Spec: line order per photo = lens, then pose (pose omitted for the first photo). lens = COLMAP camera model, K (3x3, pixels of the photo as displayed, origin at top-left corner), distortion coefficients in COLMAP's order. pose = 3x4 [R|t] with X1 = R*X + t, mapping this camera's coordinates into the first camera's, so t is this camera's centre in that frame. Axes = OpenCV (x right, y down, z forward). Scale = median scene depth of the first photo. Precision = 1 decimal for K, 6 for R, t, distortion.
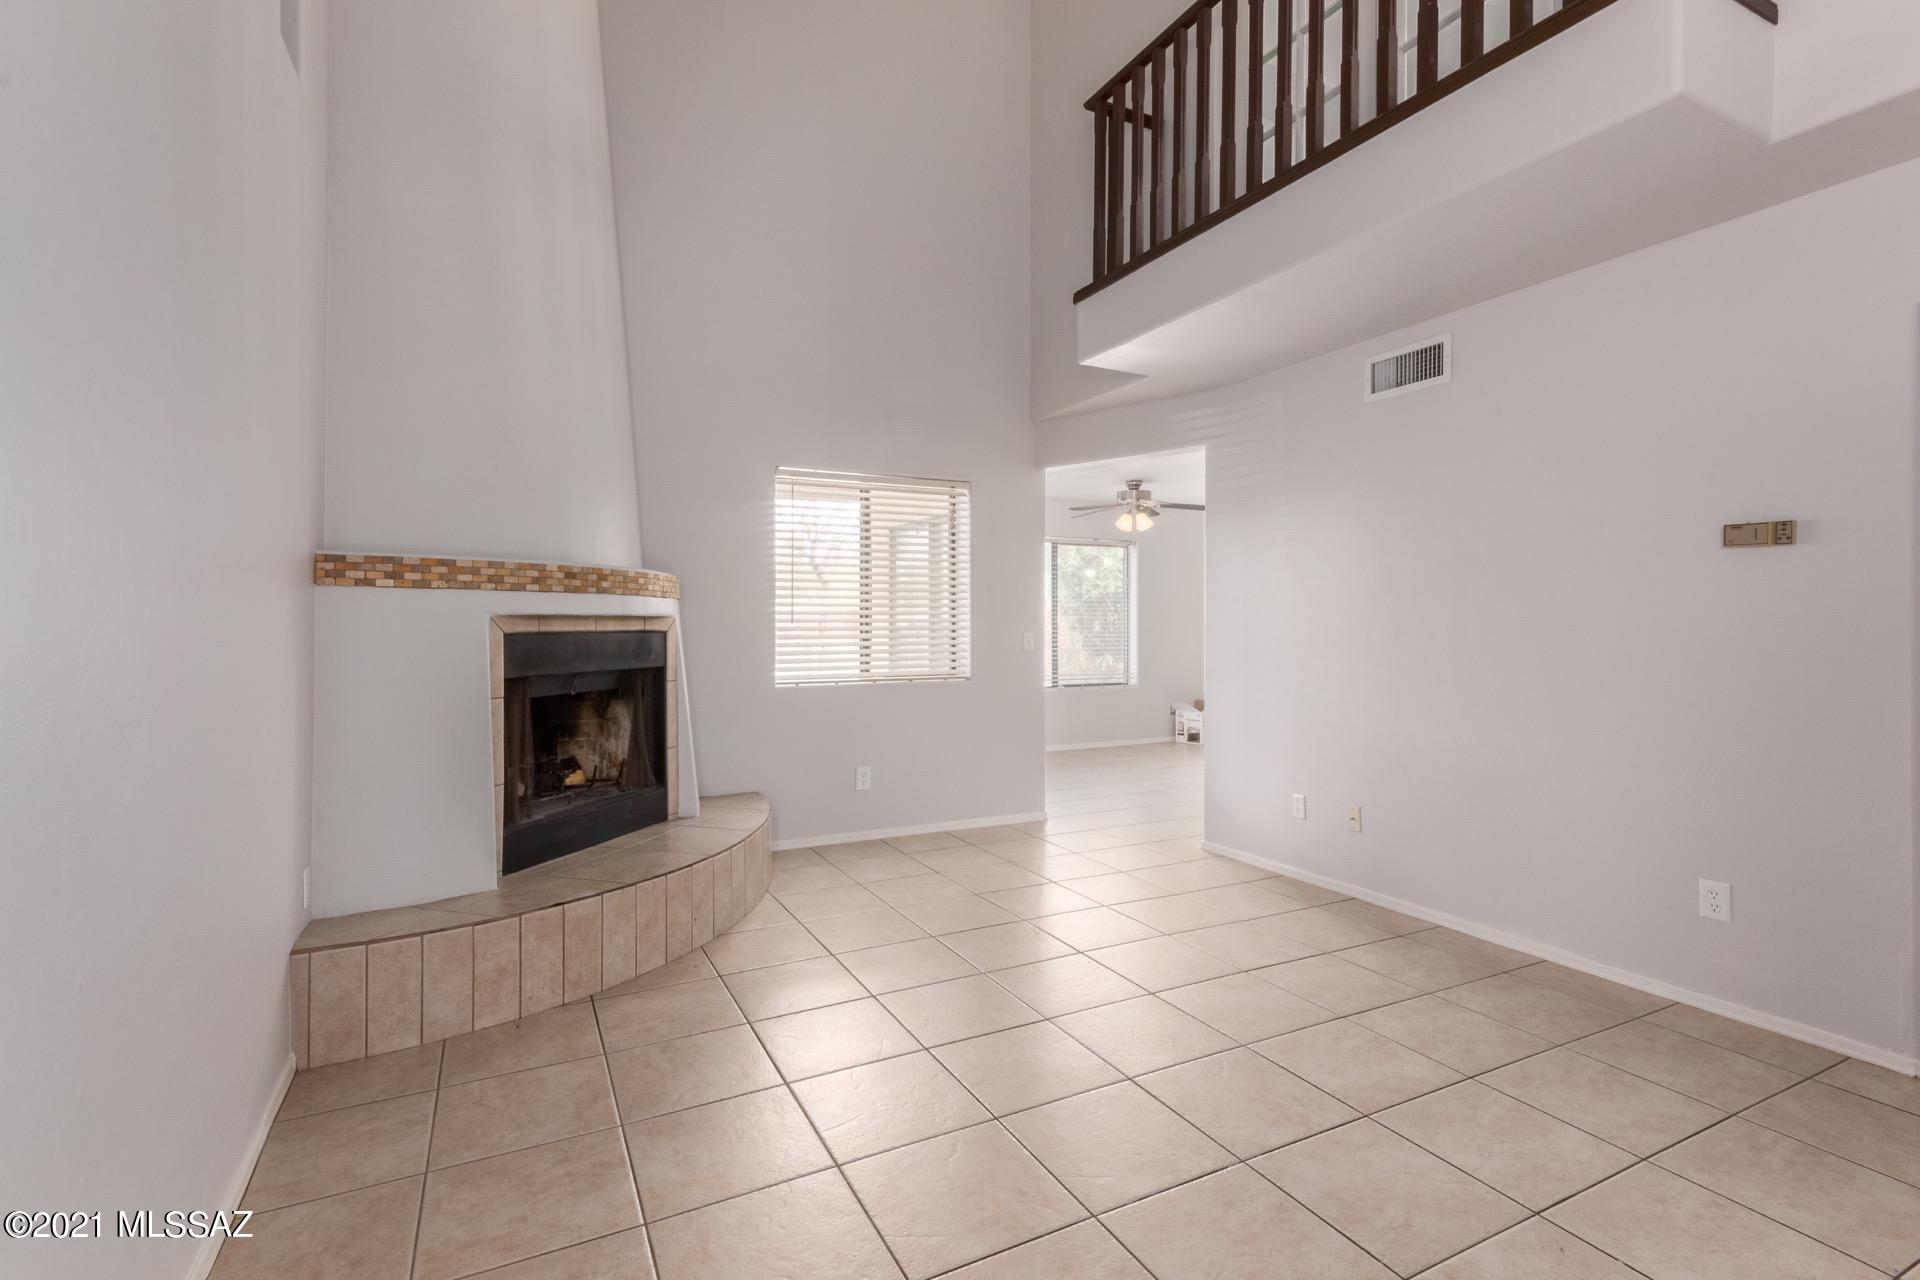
lens RADIAL K [[901.4, 0, 964.8], [0, 901.4, 627.9], [0, 0, 1]] dist [0.000927, 0.000703]
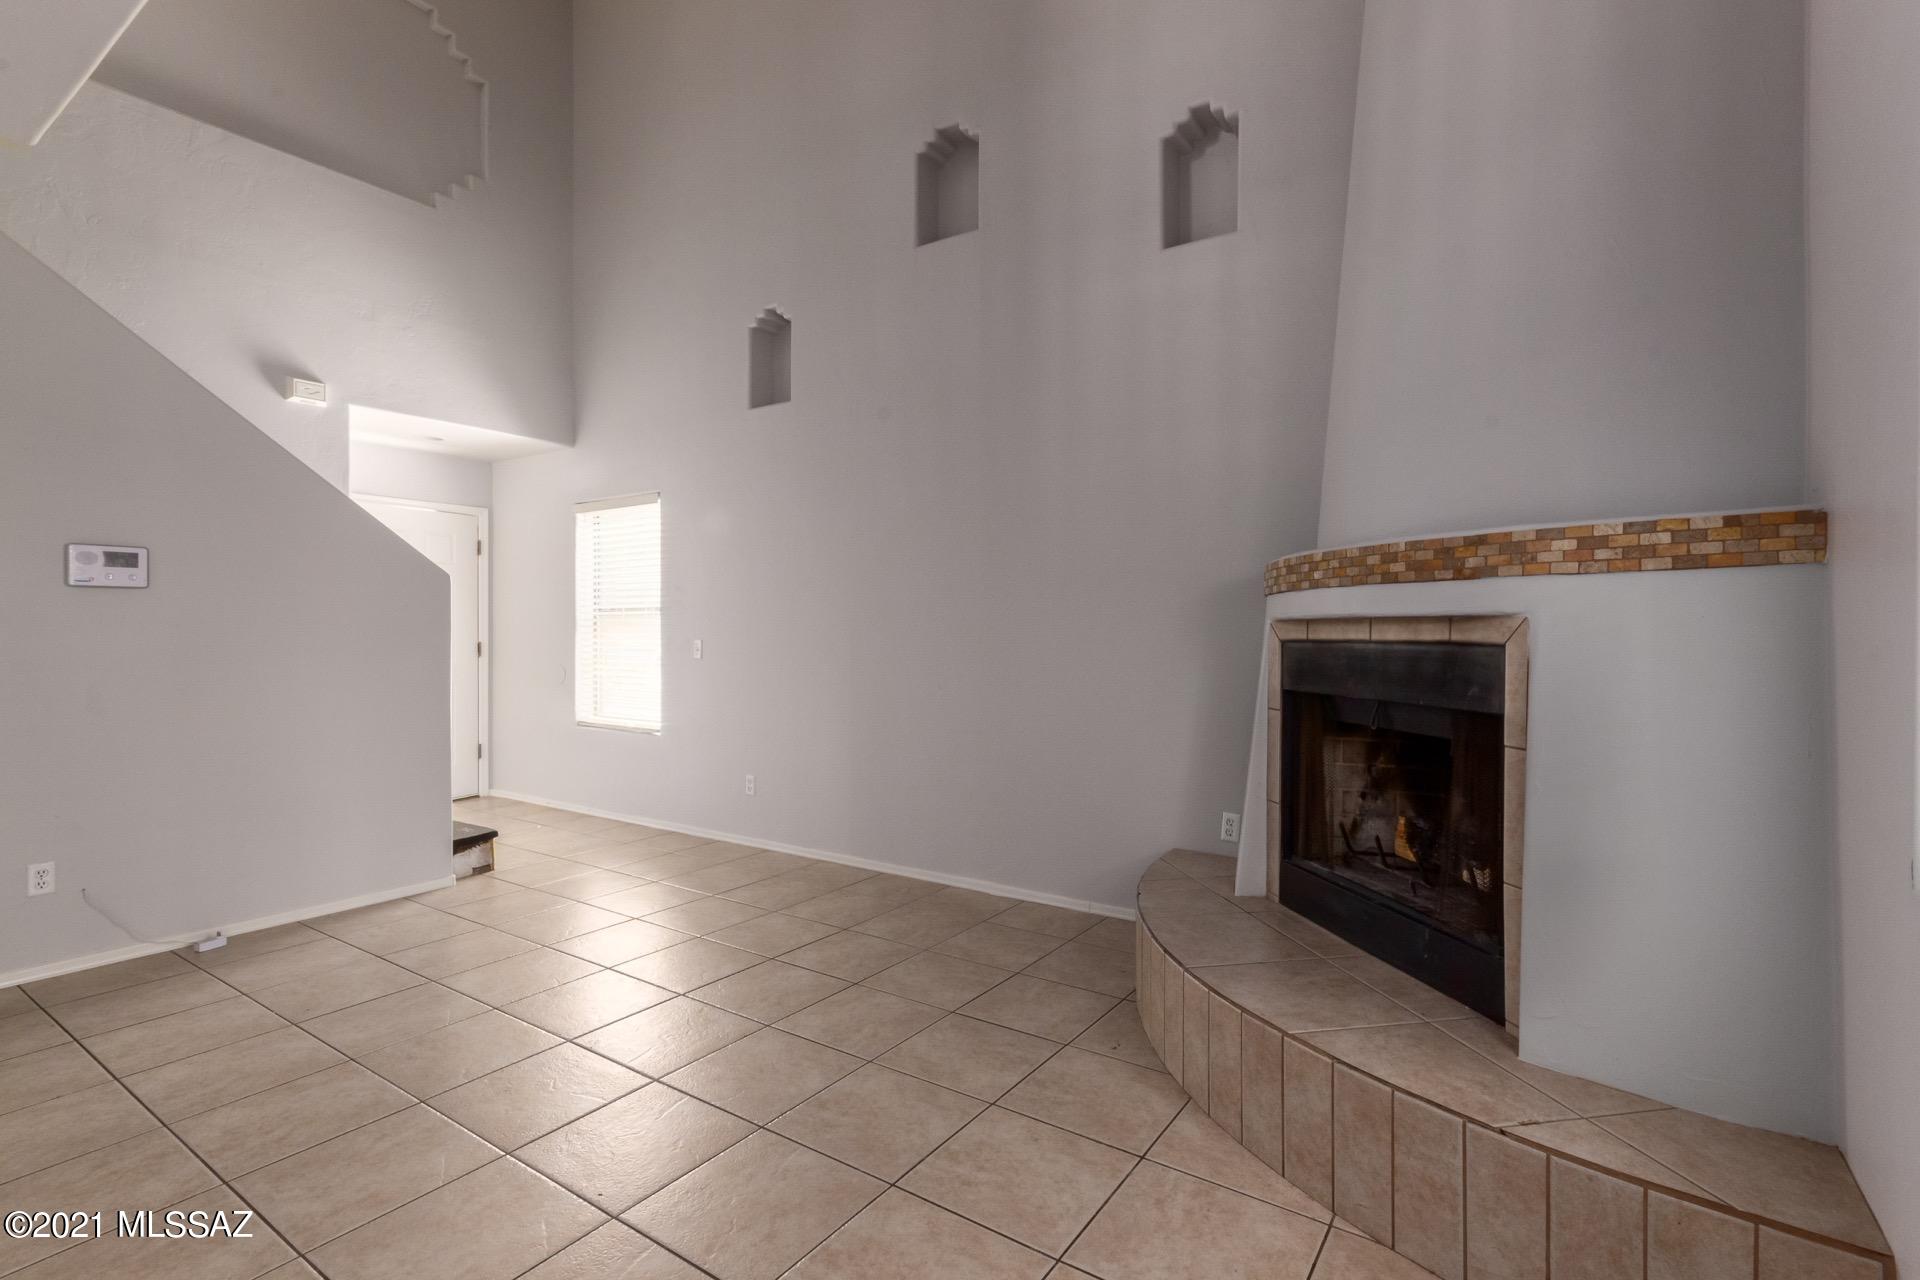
lens RADIAL K [[897.5, 0, 960.5], [0, 897.5, 634.8], [0, 0, 1]] dist [0.013692, 0.000150]
pose [[-0.883583, 0.004873, -0.468249, 0.204268], [0.001696, 0.999973, 0.007206, -0.006859], [0.468272, 0.005573, -0.883567, 1.623220]]
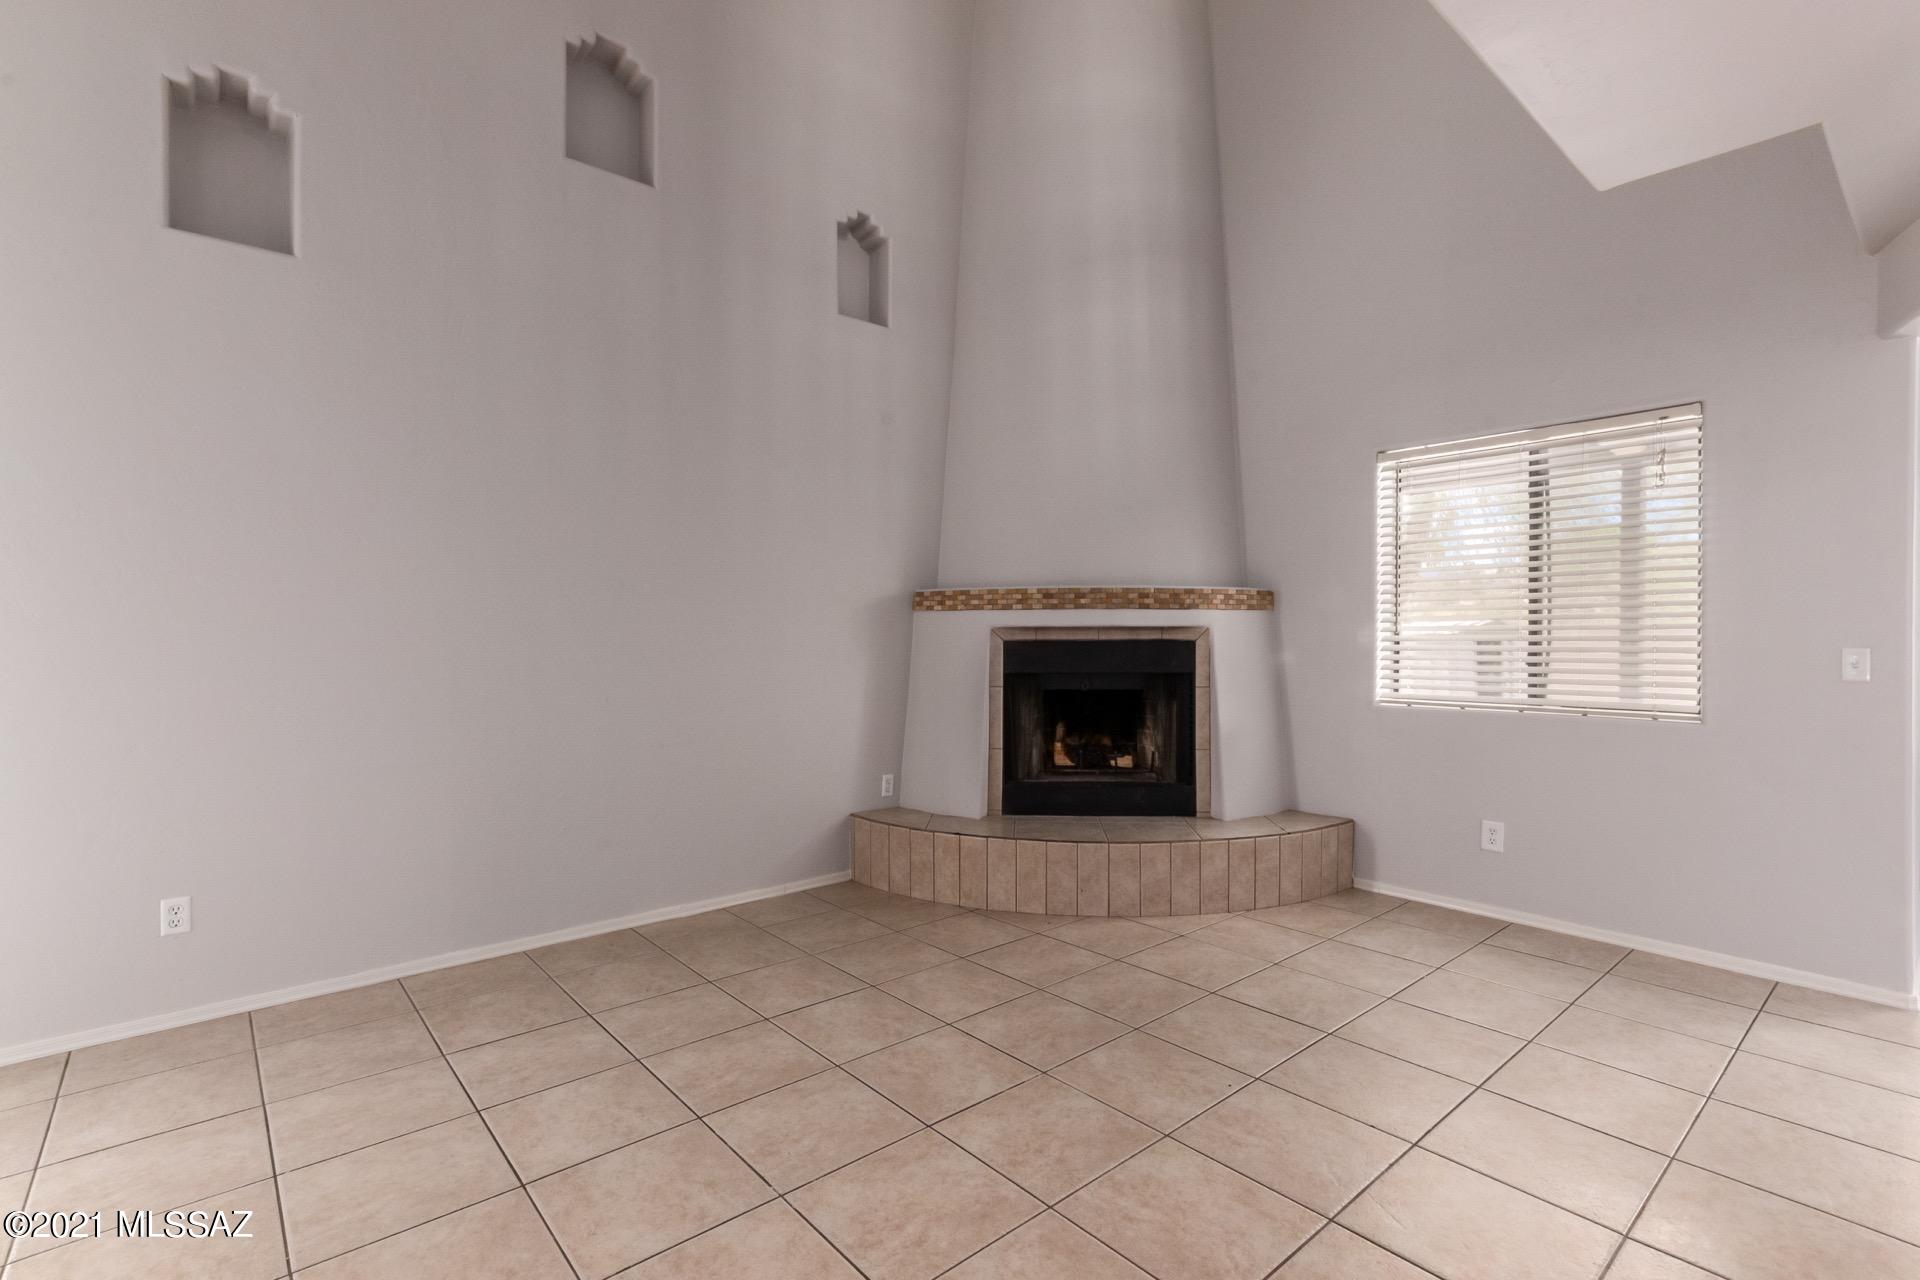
lens RADIAL K [[897.9, 0, 949.1], [0, 897.9, 652.5], [0, 0, 1]] dist [-0.001273, 0.000658]
pose [[0.227434, 0.022037, -0.973544, 0.798716], [-0.001081, 0.999749, 0.022377, -0.006353], [0.973793, -0.004037, 0.227400, 0.592810]]
